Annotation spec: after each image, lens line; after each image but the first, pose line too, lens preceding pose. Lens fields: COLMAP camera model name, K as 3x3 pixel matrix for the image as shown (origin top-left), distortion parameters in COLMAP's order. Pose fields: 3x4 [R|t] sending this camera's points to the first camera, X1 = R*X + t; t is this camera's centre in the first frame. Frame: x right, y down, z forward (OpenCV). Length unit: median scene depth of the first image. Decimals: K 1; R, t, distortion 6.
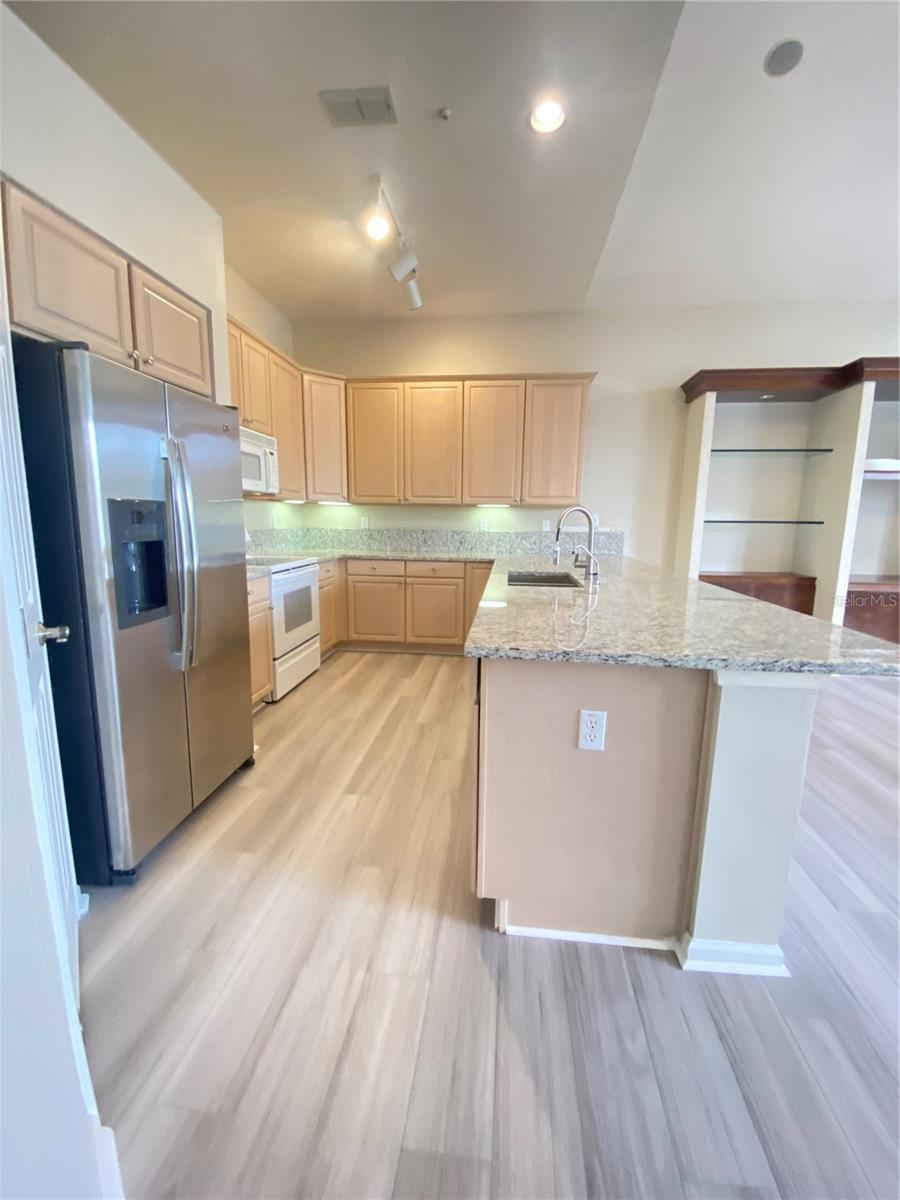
lens RADIAL K [[497.2, 0, 447.8], [0, 497.2, 599.3], [0, 0, 1]] dist [0.003549, -0.008118]
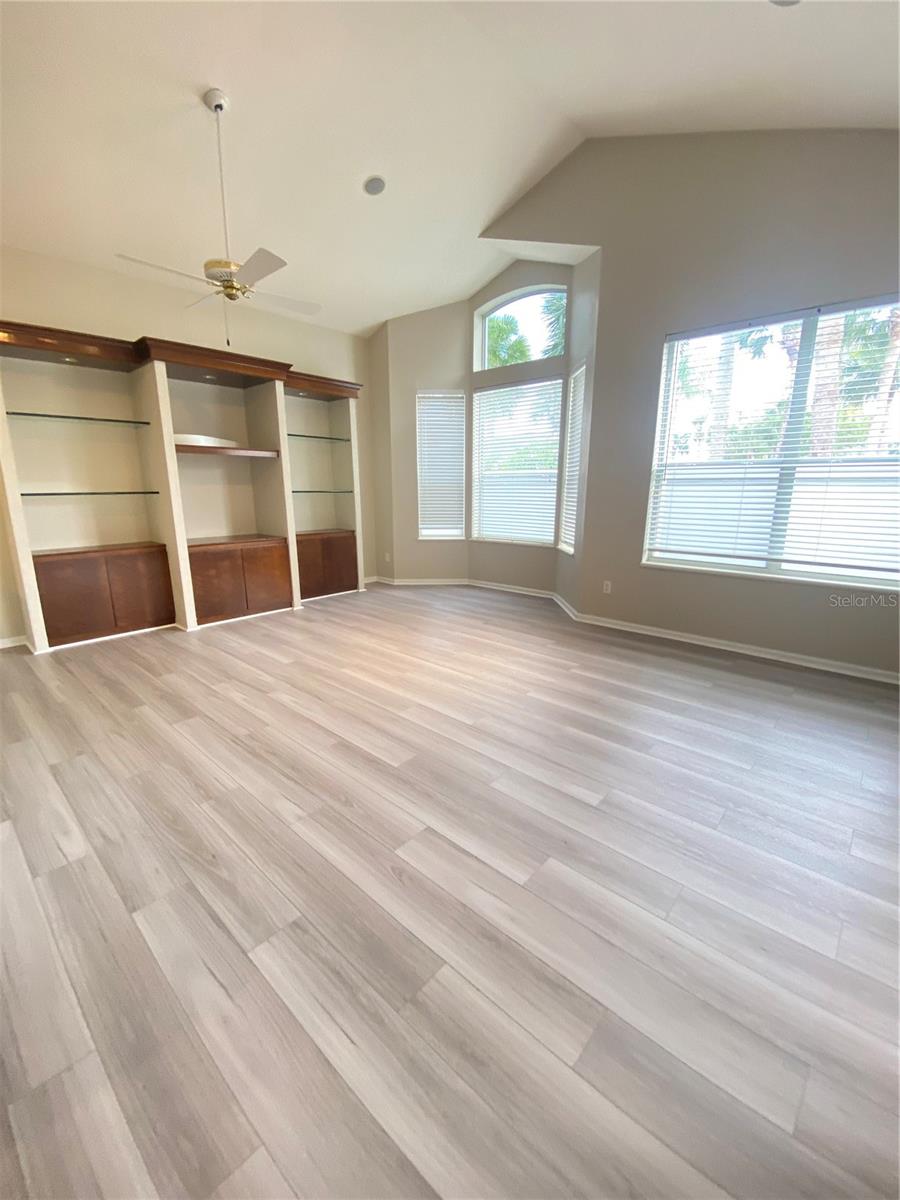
lens RADIAL K [[497.2, 0, 463.0], [0, 497.2, 599.5], [0, 0, 1]] dist [0.003549, -0.008118]
pose [[0.571409, -0.194754, 0.797221, 0.509076], [0.139073, 0.980363, 0.139813, 0.027084], [-0.808795, 0.030982, 0.587274, -0.317575]]
